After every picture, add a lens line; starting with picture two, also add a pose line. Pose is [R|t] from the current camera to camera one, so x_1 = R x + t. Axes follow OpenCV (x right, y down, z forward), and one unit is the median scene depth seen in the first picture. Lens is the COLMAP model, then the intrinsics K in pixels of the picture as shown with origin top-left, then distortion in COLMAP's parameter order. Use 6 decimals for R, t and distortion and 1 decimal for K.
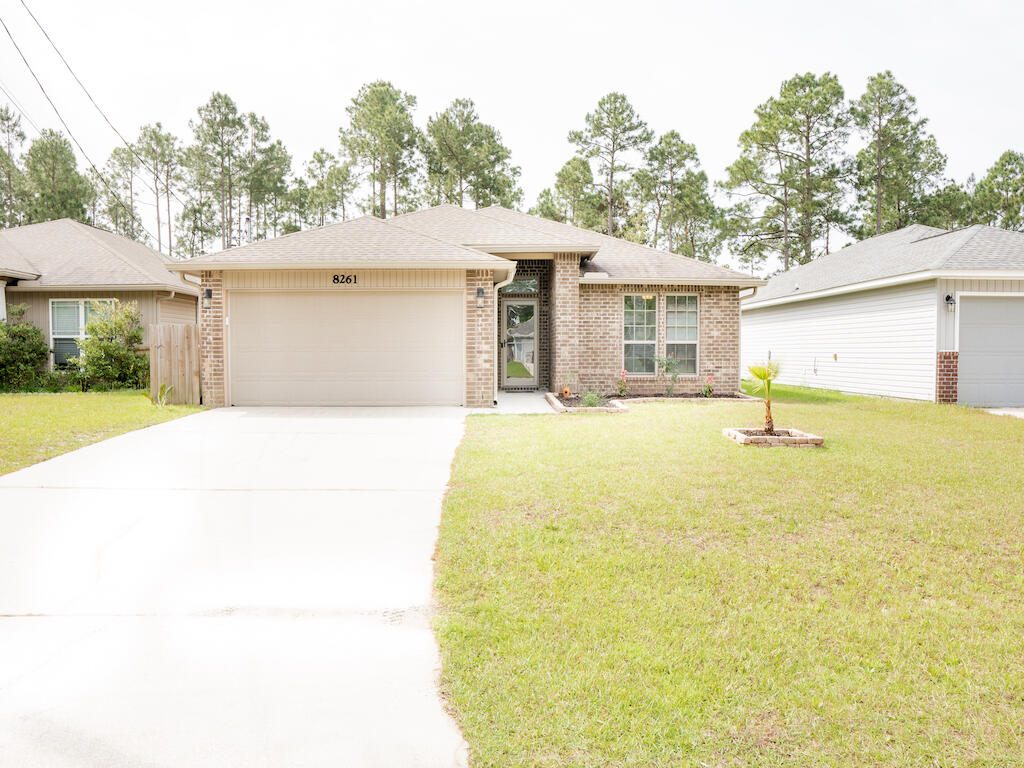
lens RADIAL K [[760.7, 0, 507.4], [0, 760.7, 379.8], [0, 0, 1]] dist [-0.111172, 0.074220]
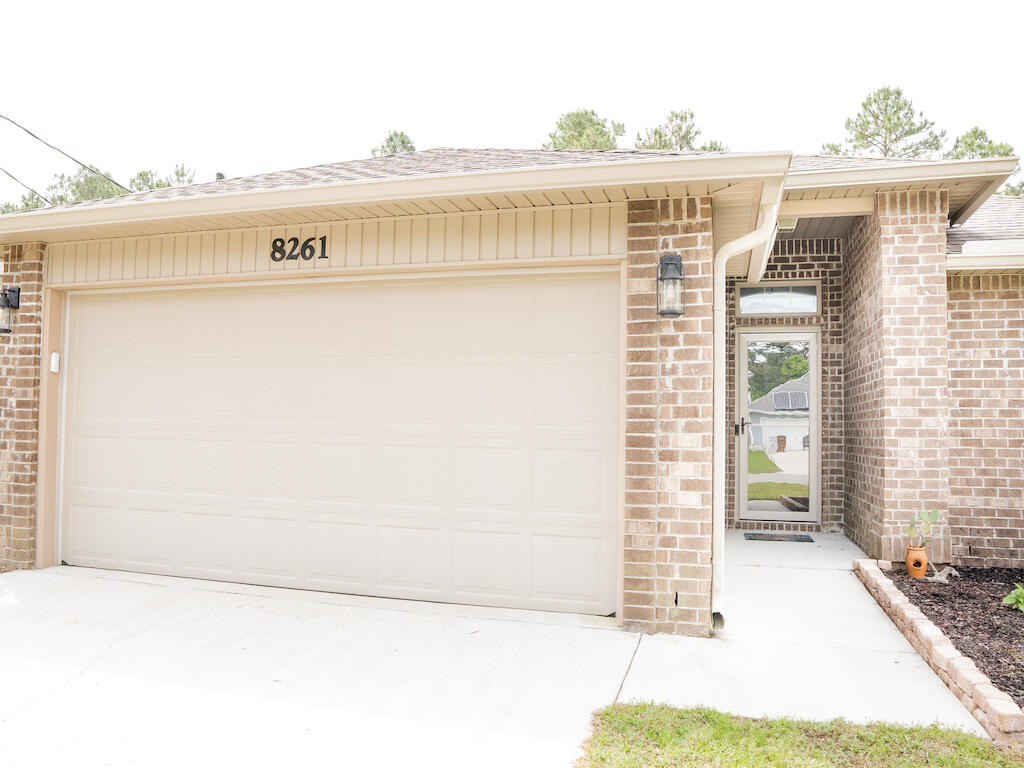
lens RADIAL K [[752.7, 0, 496.5], [0, 752.7, 388.1], [0, 0, 1]] dist [-0.111265, 0.073383]
pose [[0.951217, 0.001747, -0.308519, -0.007549], [-0.028737, 0.996138, -0.082961, -0.031757], [0.307183, 0.087780, 0.947594, 0.591476]]
